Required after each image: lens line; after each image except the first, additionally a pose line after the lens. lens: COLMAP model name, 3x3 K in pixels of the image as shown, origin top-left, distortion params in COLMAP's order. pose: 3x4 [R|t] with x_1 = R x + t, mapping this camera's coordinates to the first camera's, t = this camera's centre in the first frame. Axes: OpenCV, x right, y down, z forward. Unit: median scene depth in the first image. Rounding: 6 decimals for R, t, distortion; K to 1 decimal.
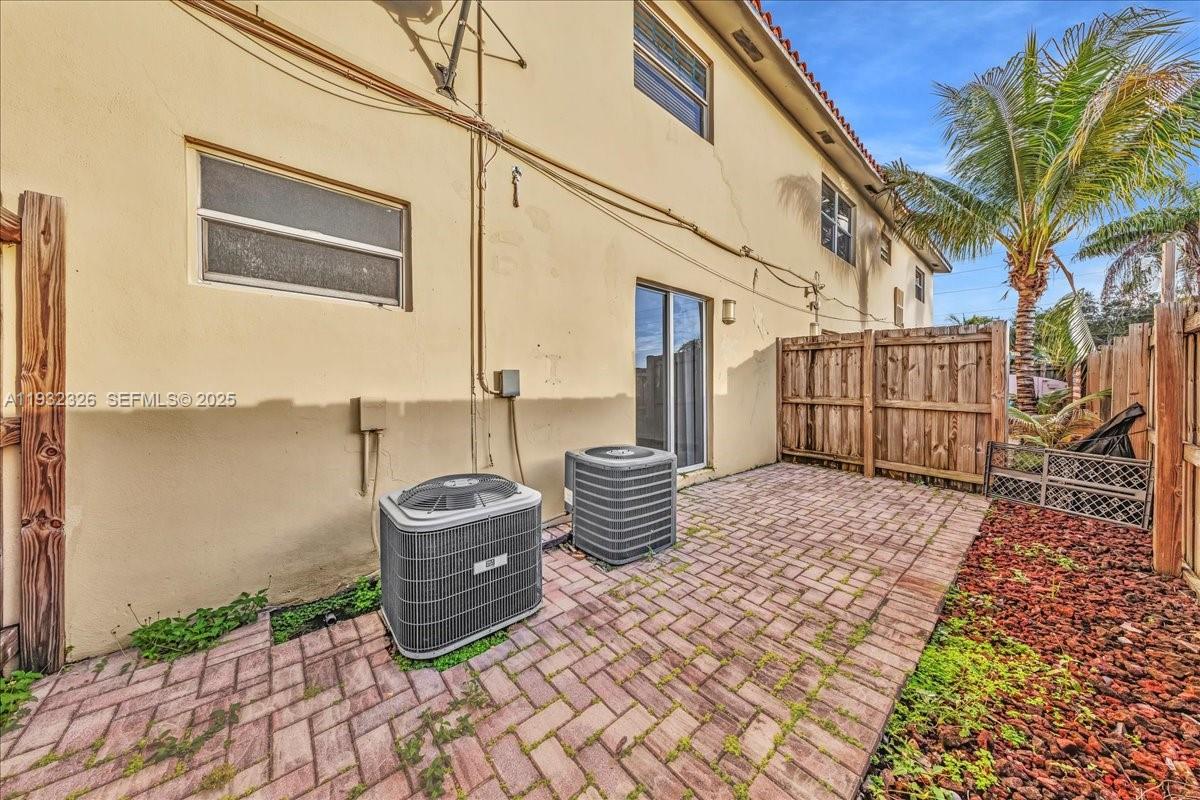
lens RADIAL K [[374.1, 0, 623.4], [0, 374.1, 384.9], [0, 0, 1]] dist [0.011246, -0.000021]
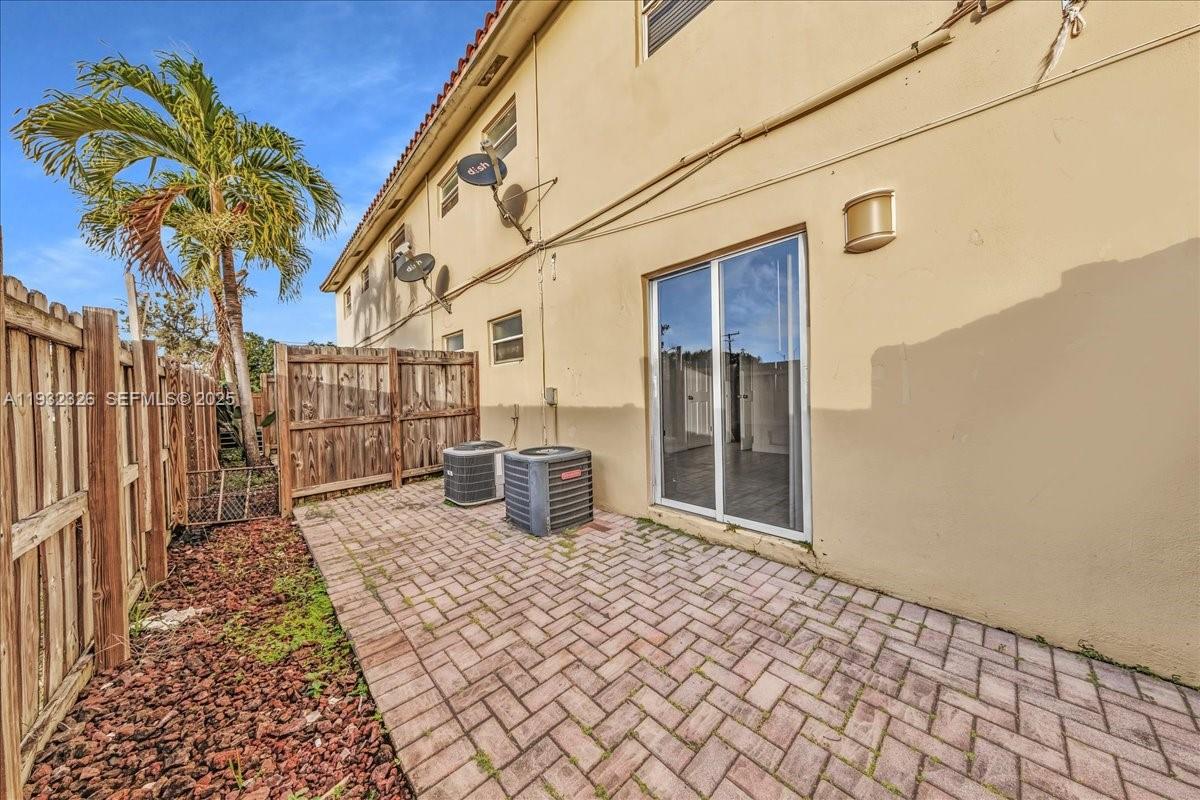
lens RADIAL K [[389.2, 0, 599.0], [0, 389.2, 394.8], [0, 0, 1]] dist [0.000612, -0.000026]
pose [[-0.005159, -0.000789, -0.999986, 1.331258], [0.031776, 0.999495, -0.000953, -0.002454], [0.999482, -0.031780, -0.005131, 1.215101]]
